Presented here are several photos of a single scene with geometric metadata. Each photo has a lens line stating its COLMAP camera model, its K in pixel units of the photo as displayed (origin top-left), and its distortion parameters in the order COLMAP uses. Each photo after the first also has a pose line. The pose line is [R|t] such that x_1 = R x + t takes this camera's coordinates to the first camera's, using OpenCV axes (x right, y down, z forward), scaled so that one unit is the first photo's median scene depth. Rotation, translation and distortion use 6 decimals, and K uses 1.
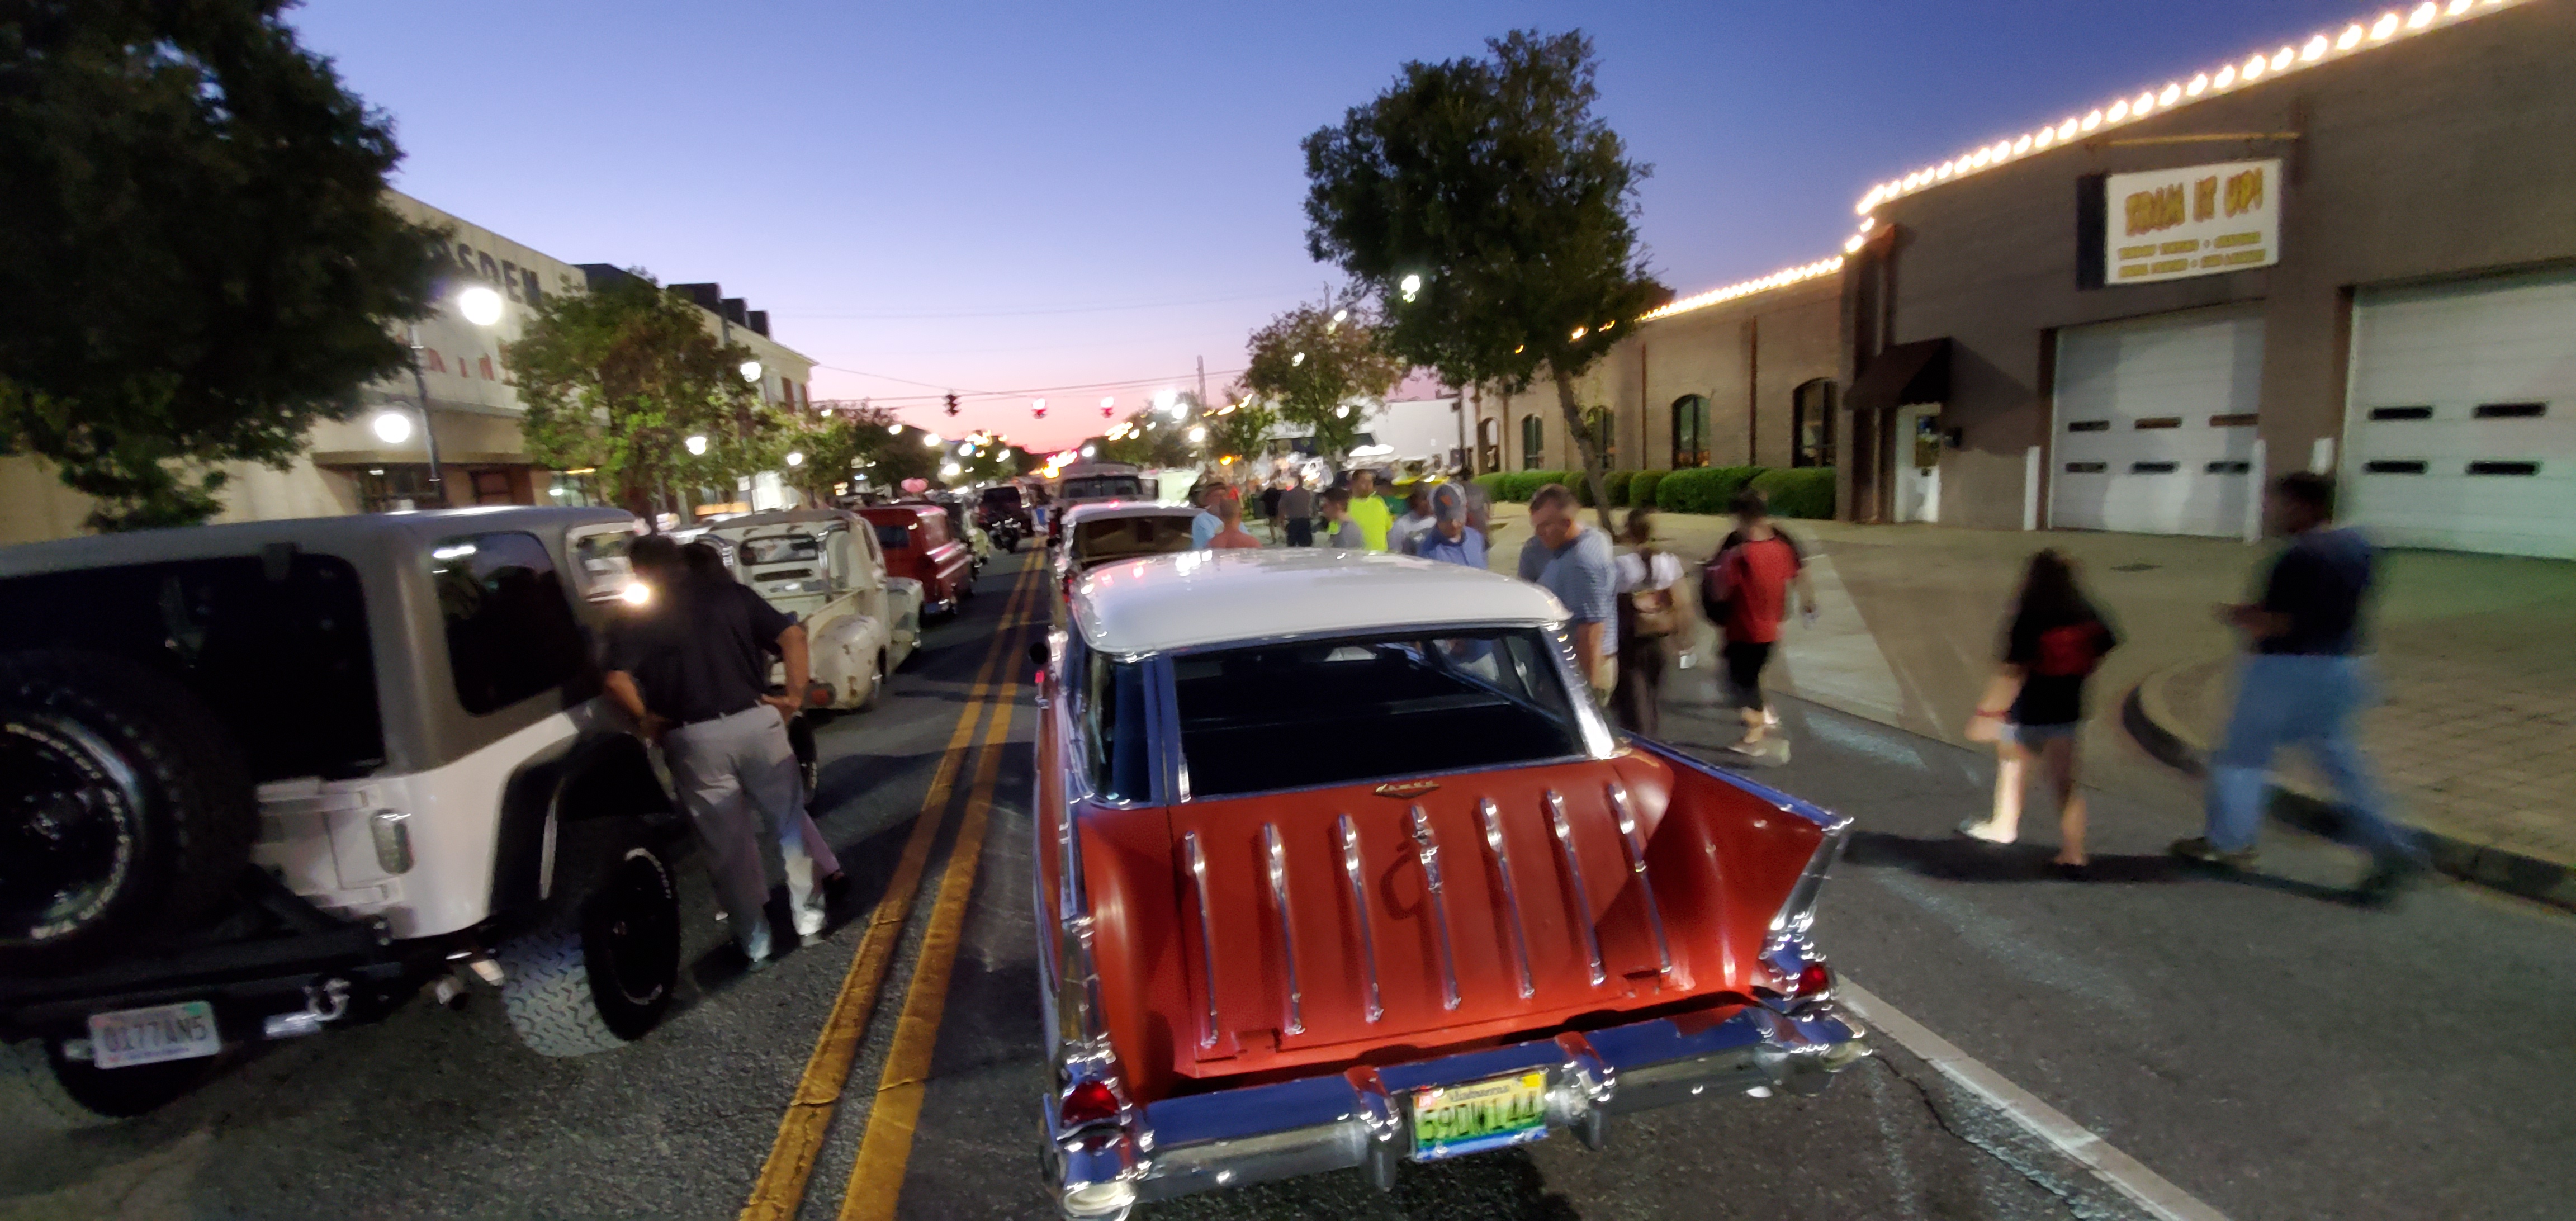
lens RADIAL K [[1073.0, 0, 1288.0], [0, 1073.0, 610.5], [0, 0, 1]] dist [-0.021645, -0.000457]
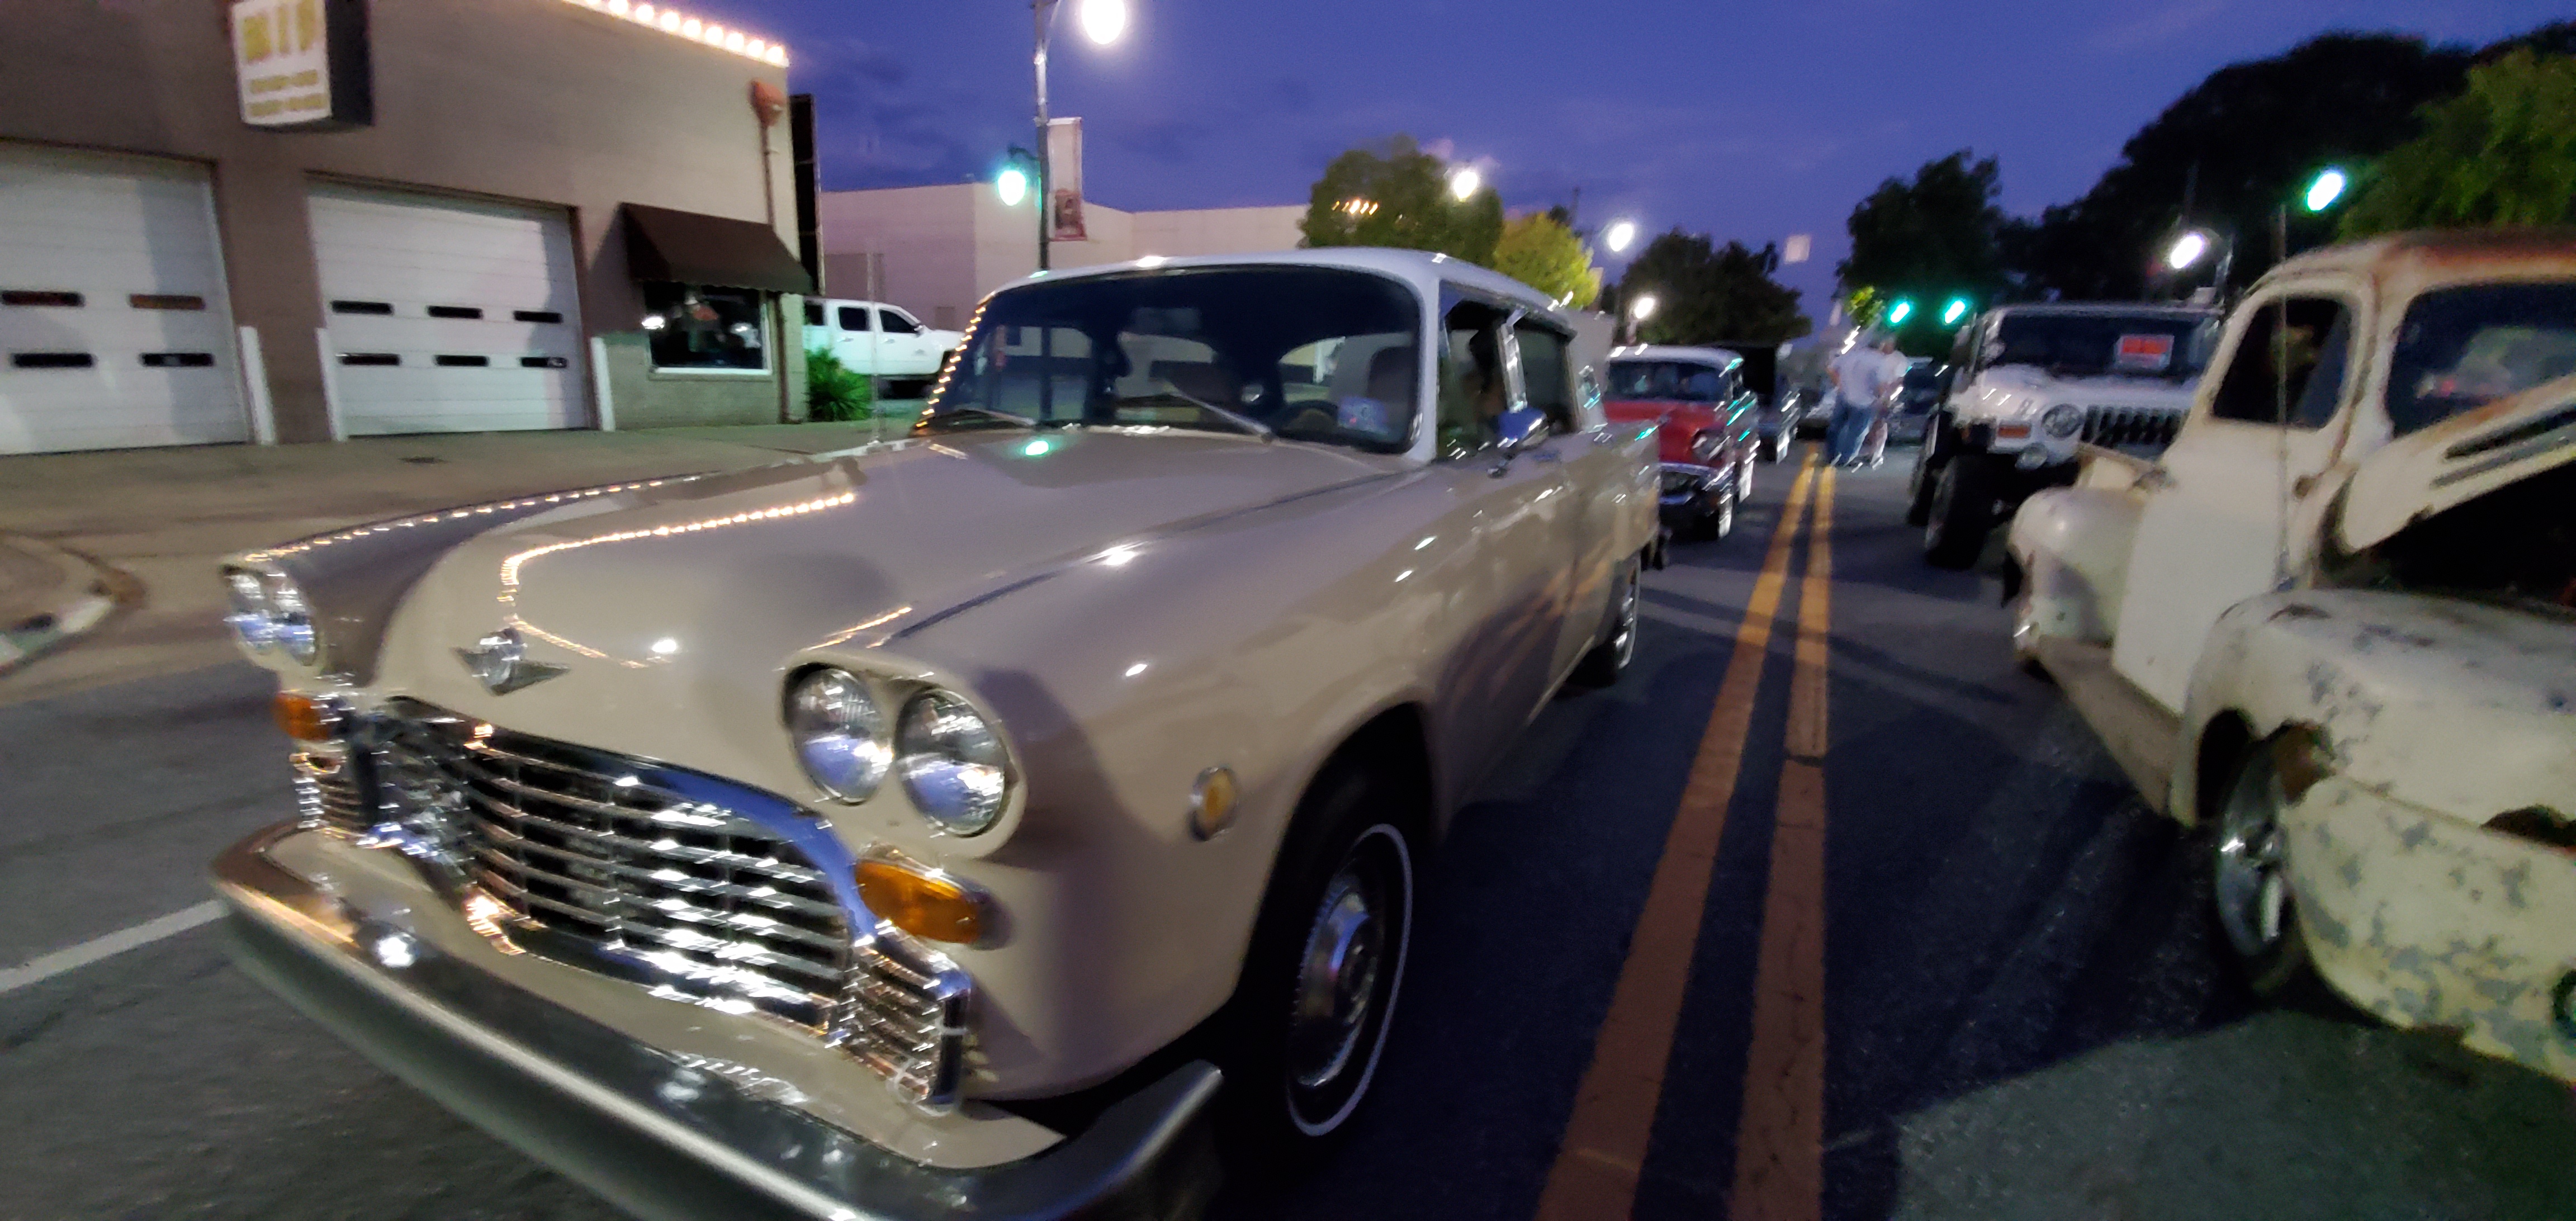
lens RADIAL K [[1073.0, 0, 1288.0], [0, 1073.0, 610.5], [0, 0, 1]] dist [-0.021645, -0.000457]
pose [[-0.781625, -0.145870, 0.606453, -0.356874], [0.070630, 0.945319, 0.318409, -0.167869], [-0.619737, 0.291710, -0.728581, 1.252669]]
